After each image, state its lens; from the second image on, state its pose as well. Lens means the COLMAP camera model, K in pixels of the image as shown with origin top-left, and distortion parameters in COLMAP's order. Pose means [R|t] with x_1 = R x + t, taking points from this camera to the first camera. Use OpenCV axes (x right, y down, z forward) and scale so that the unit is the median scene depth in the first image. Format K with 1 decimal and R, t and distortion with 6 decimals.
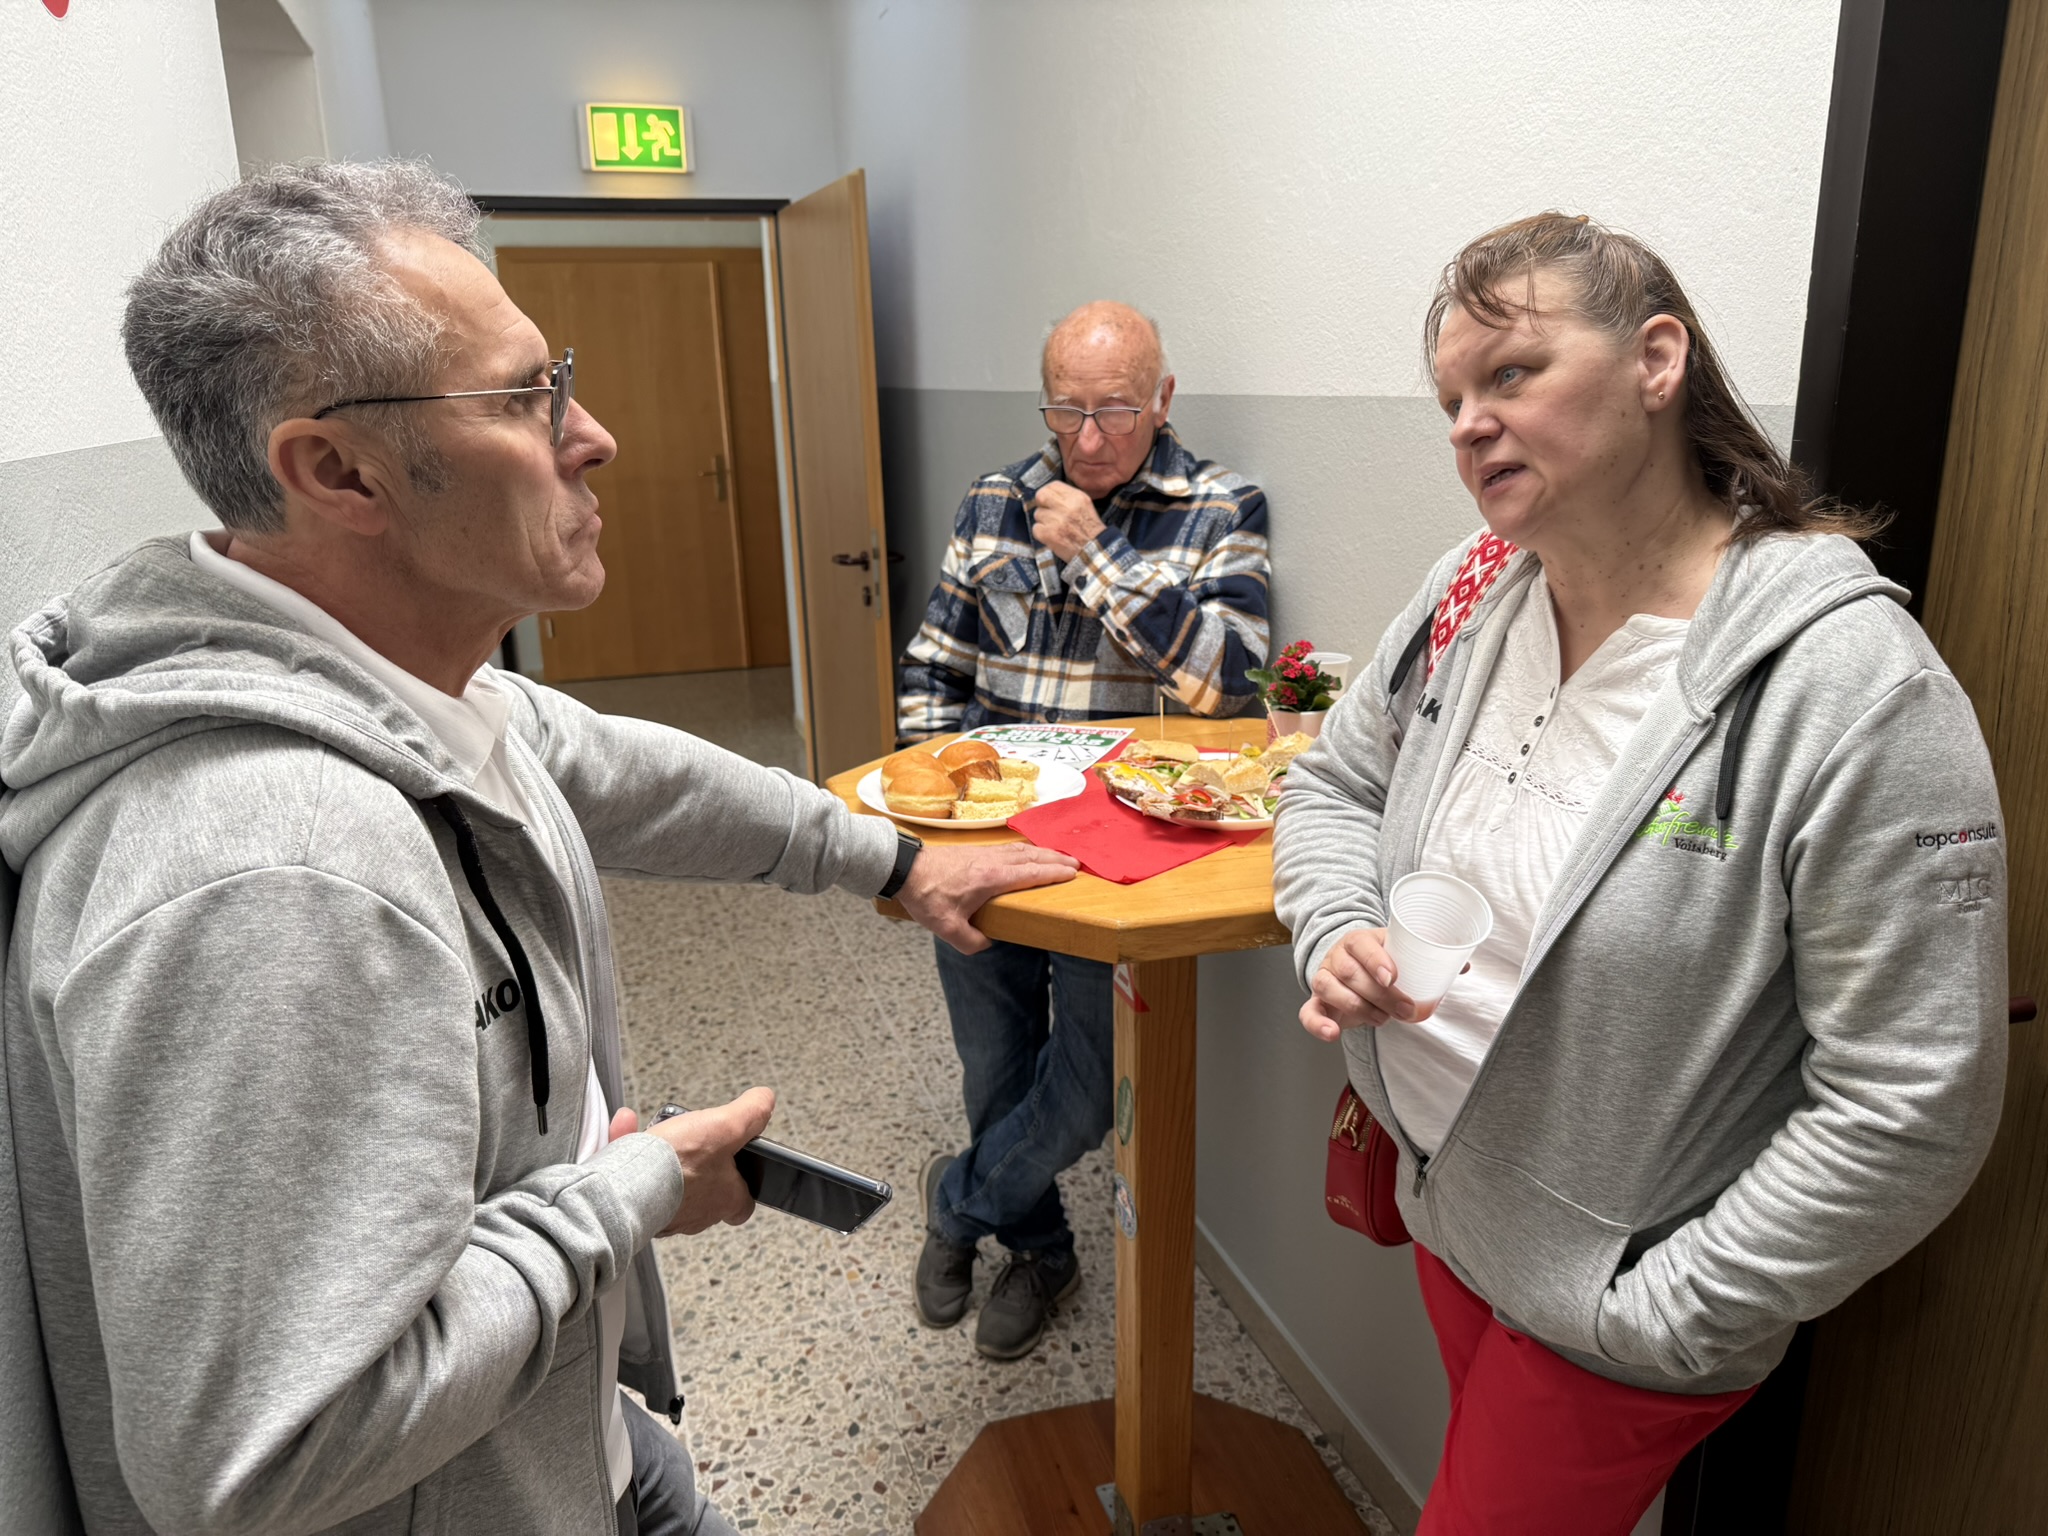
lens RADIAL K [[1424.6, 0, 1024.0], [0, 1424.6, 768.0], [0, 0, 1]] dist [0.029699, -0.055415]
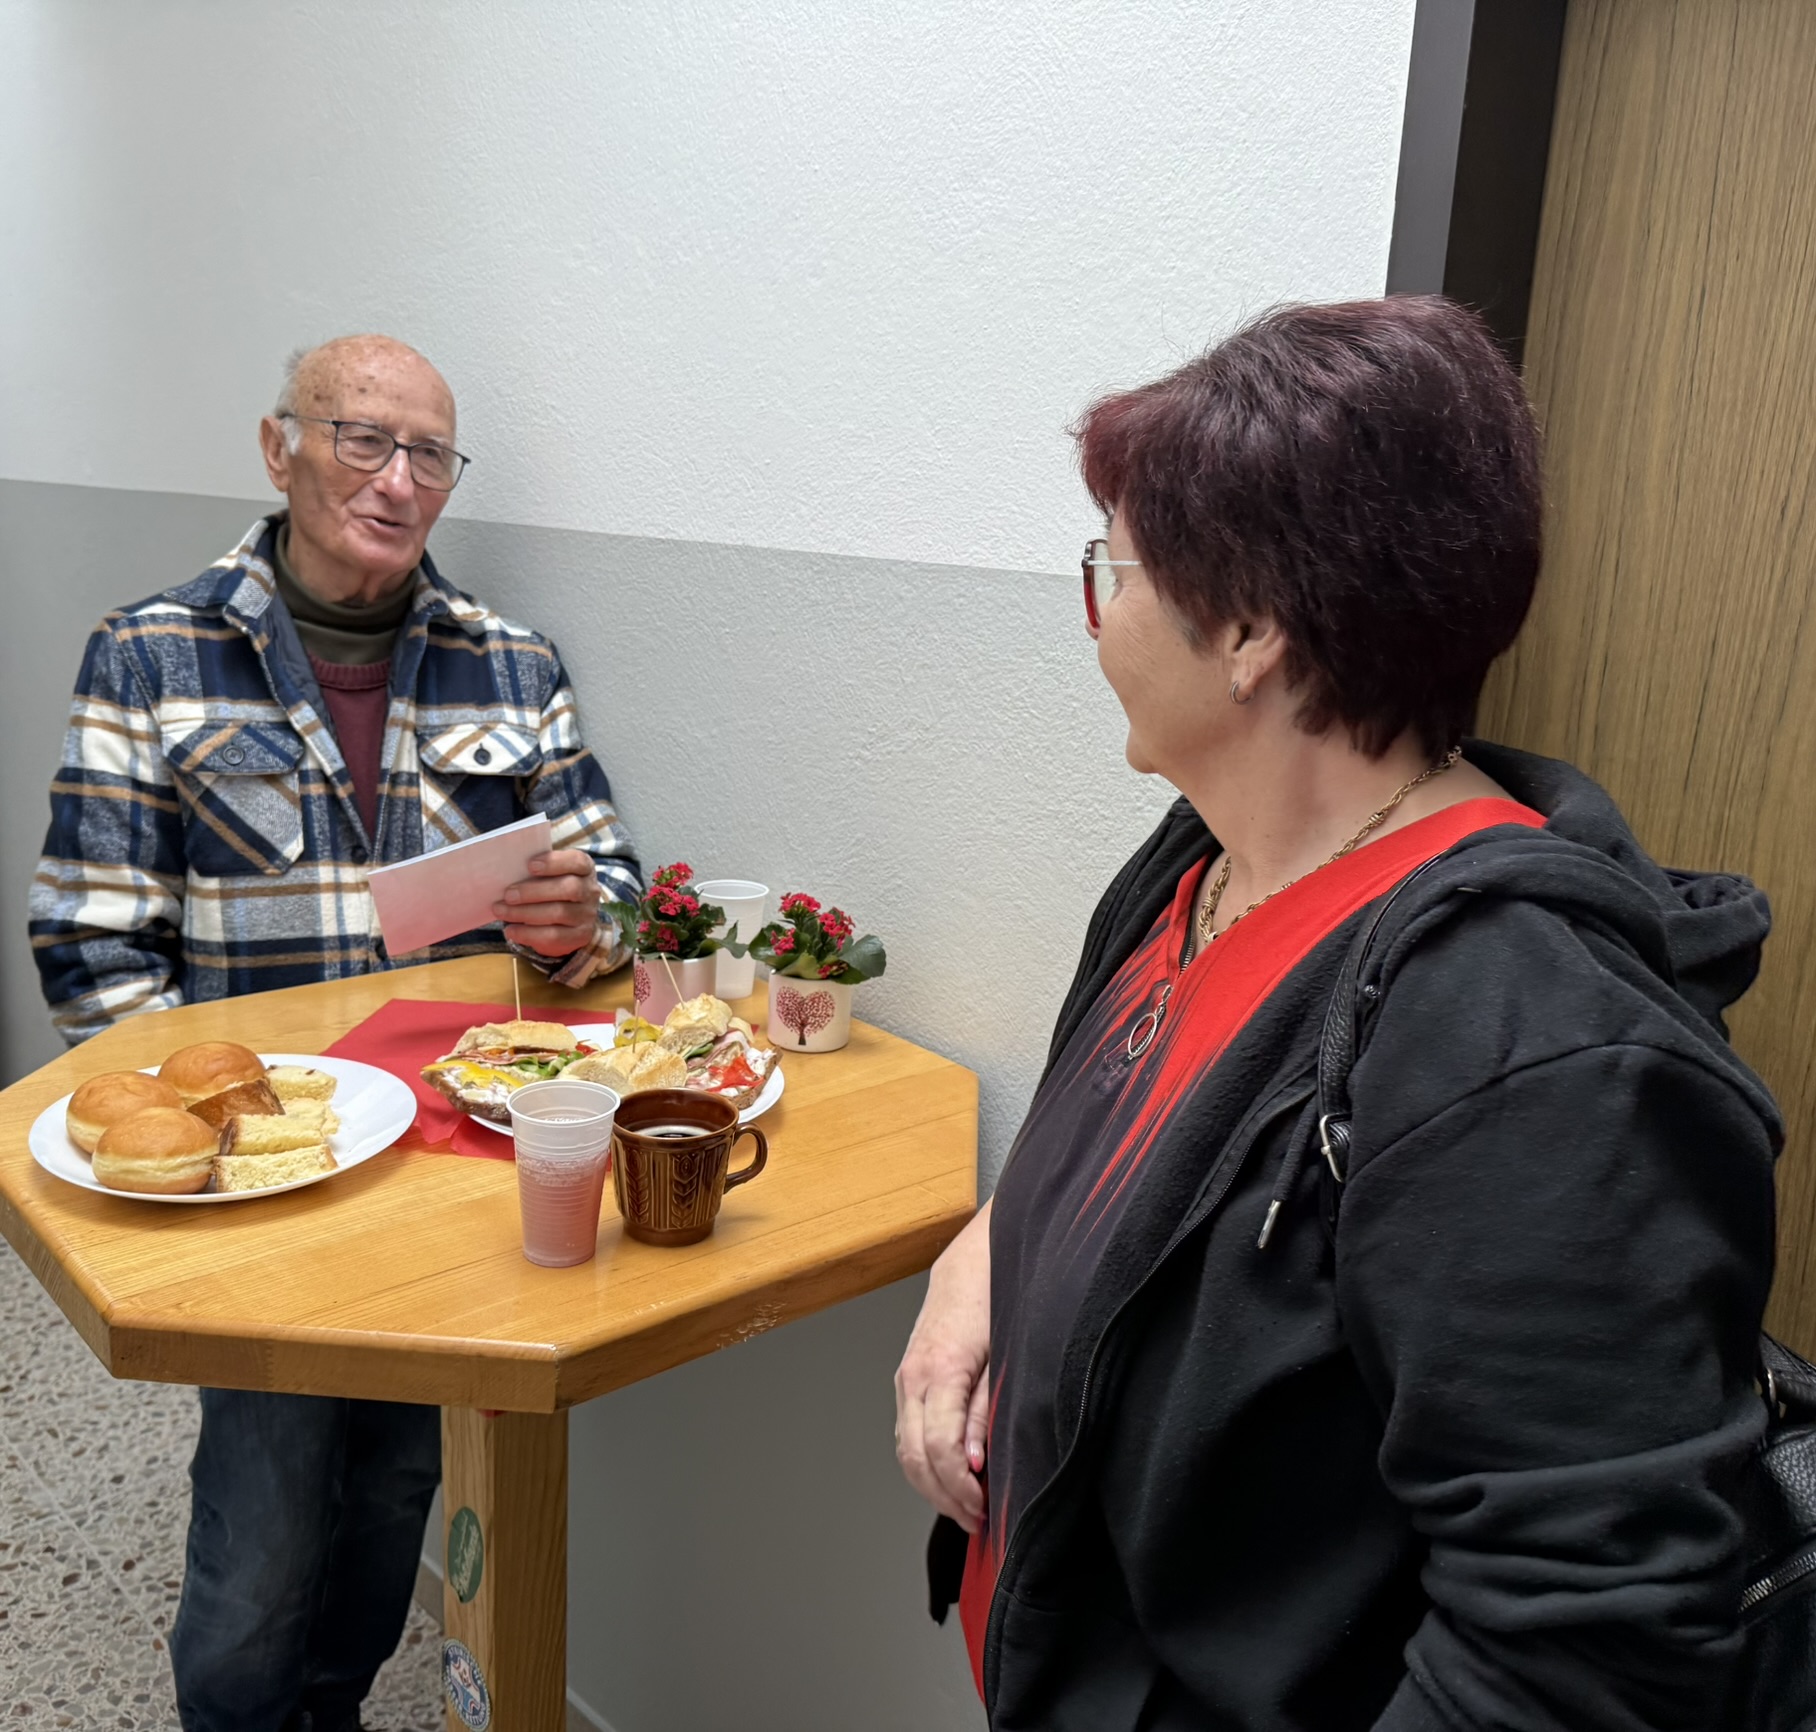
lens RADIAL K [[1578.8, 0, 908.5], [0, 1578.8, 895.0], [0, 0, 1]] dist [0.014095, -0.050910]
pose [[0.881845, -0.040962, 0.469757, -0.087098], [0.053636, 0.998468, -0.013624, -0.055628], [-0.468479, 0.037210, 0.882691, 0.220122]]
